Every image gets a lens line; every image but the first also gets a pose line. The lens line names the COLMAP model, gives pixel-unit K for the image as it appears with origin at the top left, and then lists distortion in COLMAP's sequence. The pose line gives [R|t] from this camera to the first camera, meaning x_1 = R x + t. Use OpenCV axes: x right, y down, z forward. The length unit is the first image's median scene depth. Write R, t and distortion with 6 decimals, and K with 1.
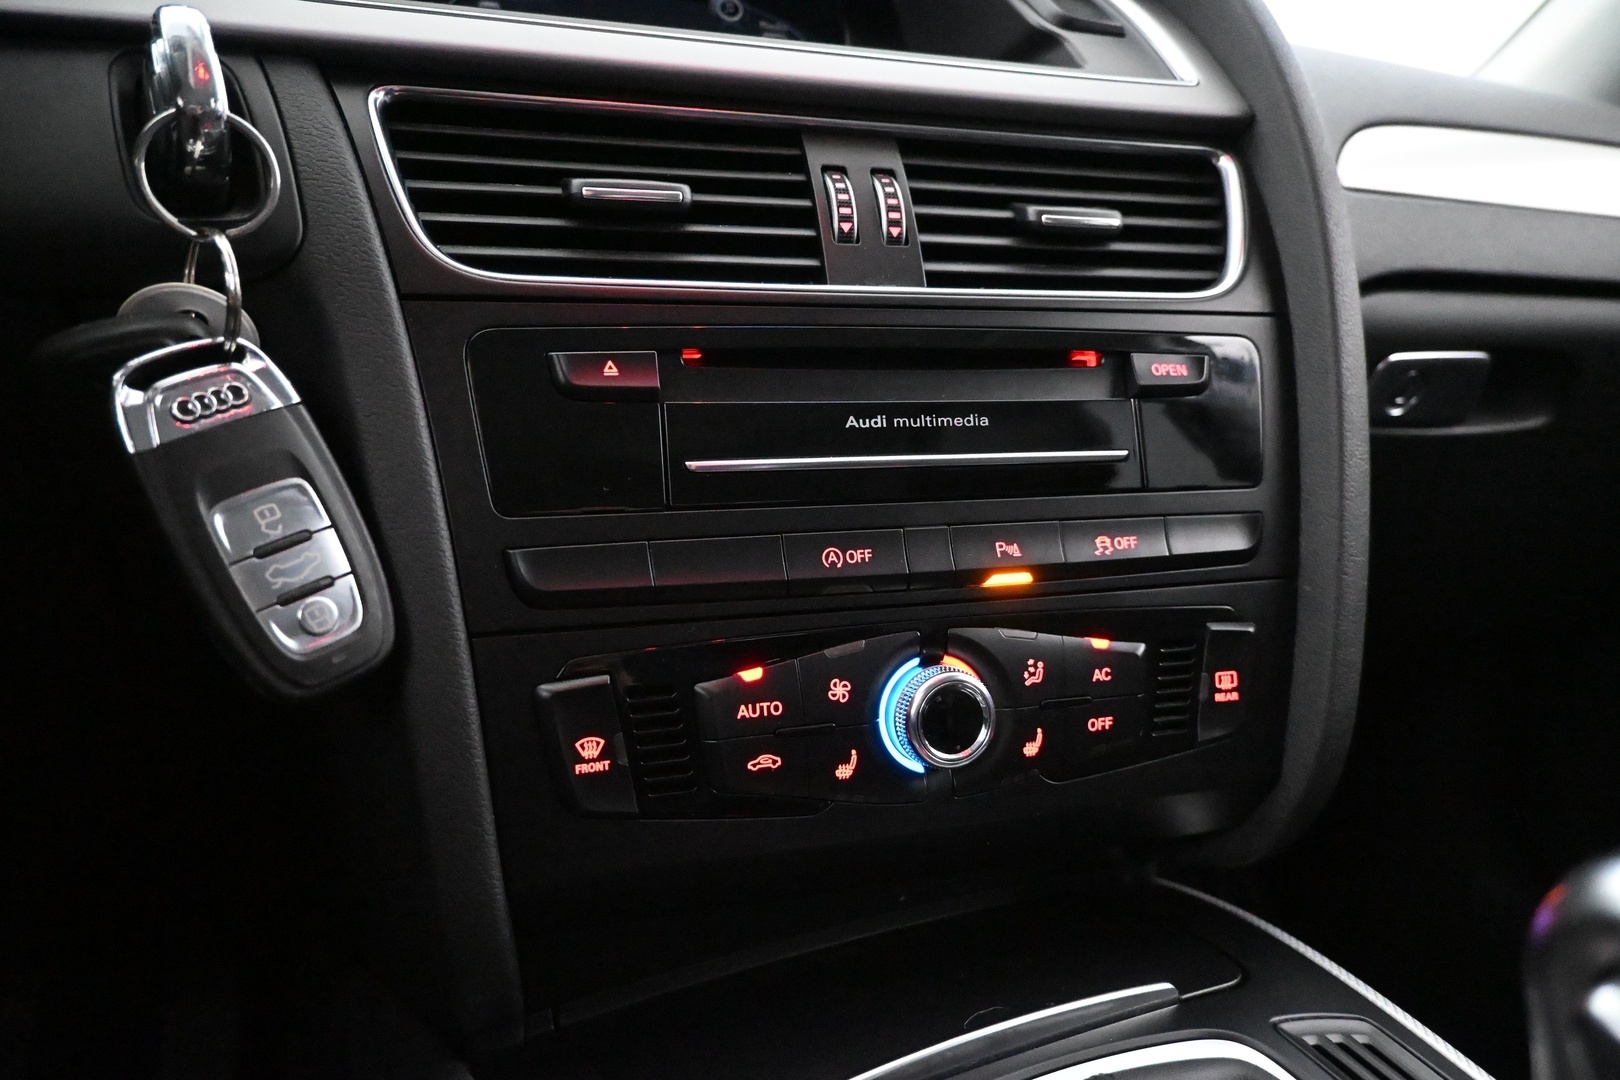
lens RADIAL K [[1105.1, 0, 807.1], [0, 1105.1, 537.1], [0, 0, 1]] dist [-0.004348, 0.002469]
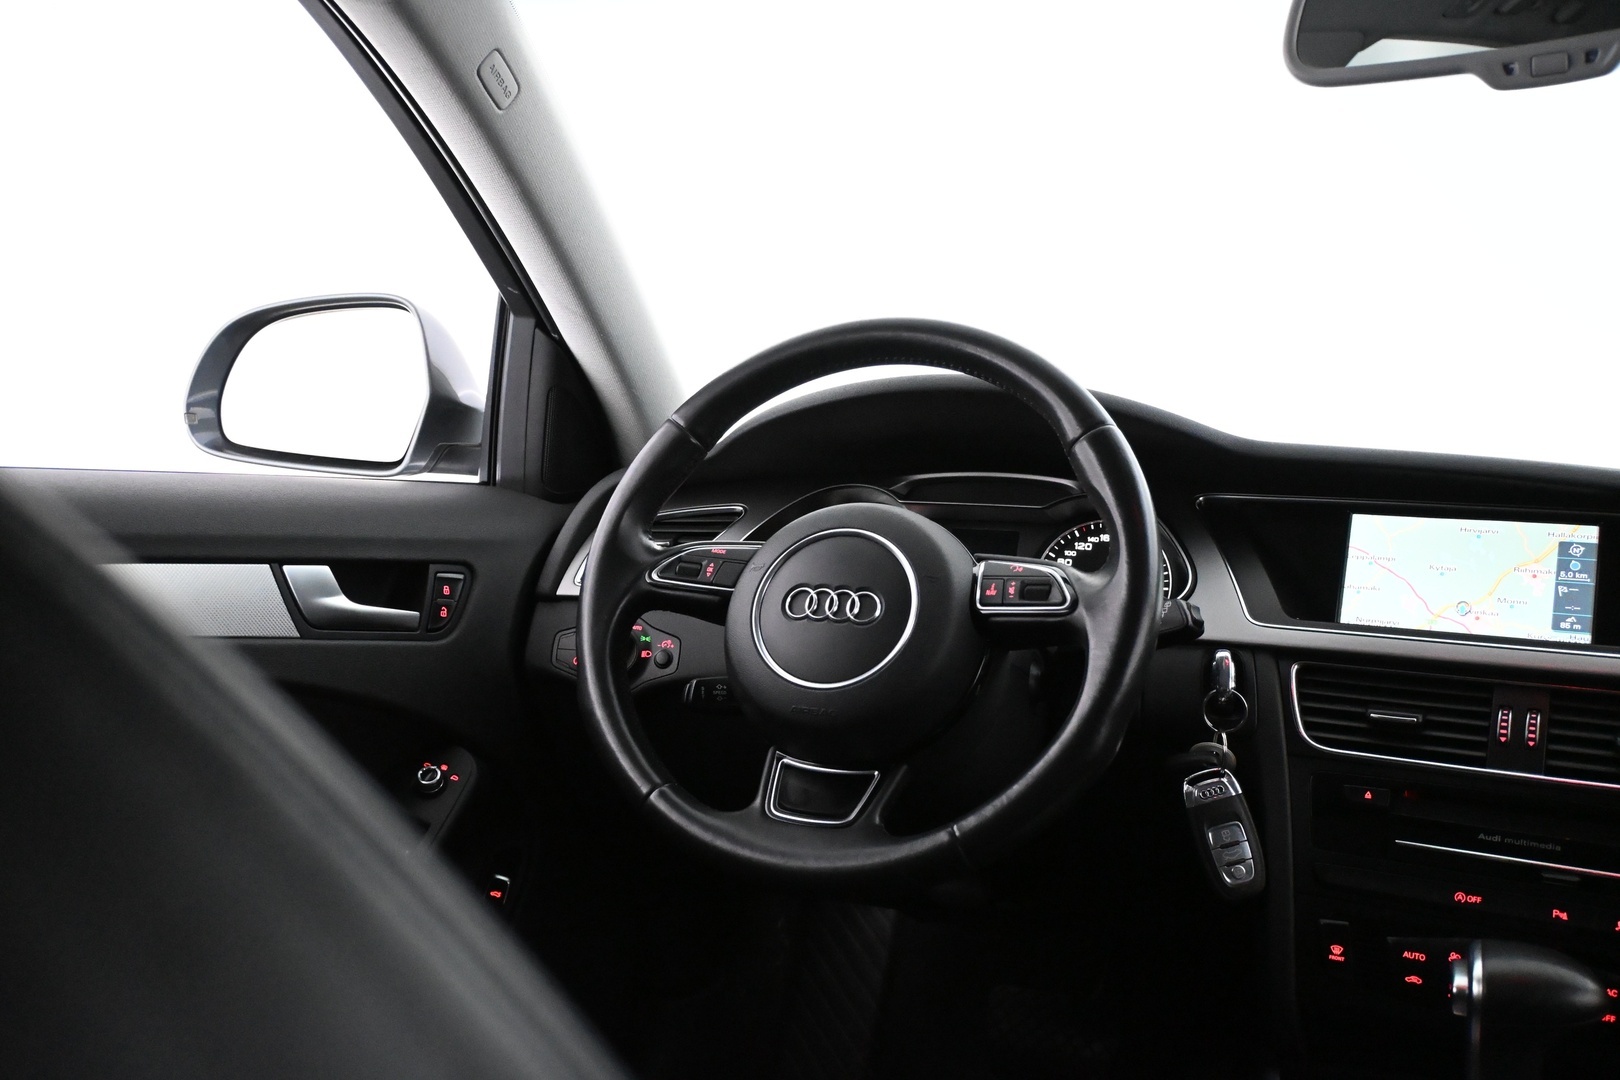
lens RADIAL K [[1397.4, 0, 812.2], [0, 1397.4, 533.4], [0, 0, 1]] dist [-0.017034, 0.006120]
pose [[0.646591, 0.060175, -0.760460, 1.280981], [-0.136870, 0.989858, -0.038048, -0.425723], [0.750458, 0.128686, 0.648269, -1.897971]]
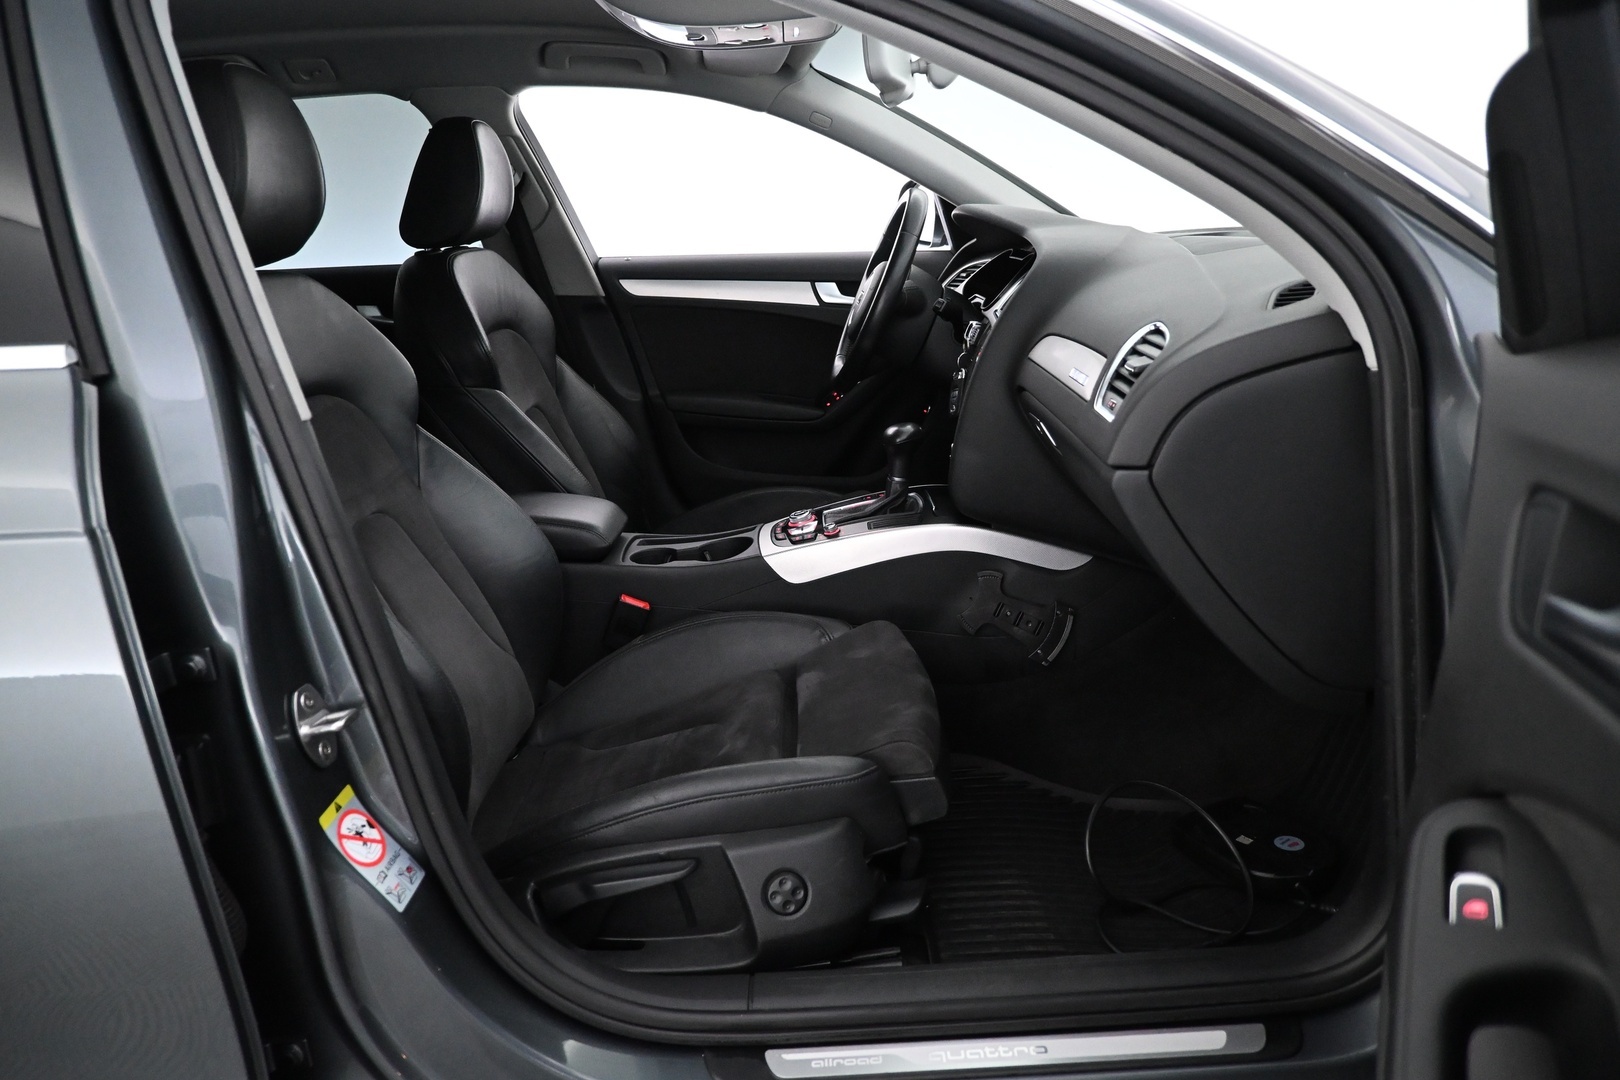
lens RADIAL K [[1092.0, 0, 814.9], [0, 1092.0, 542.6], [0, 0, 1]] dist [-0.013605, 0.007273]
pose [[-0.421108, 0.275767, -0.864072, 5.425324], [-0.090281, 0.935184, 0.342461, -1.253589], [0.902506, 0.222223, -0.368917, 2.568102]]
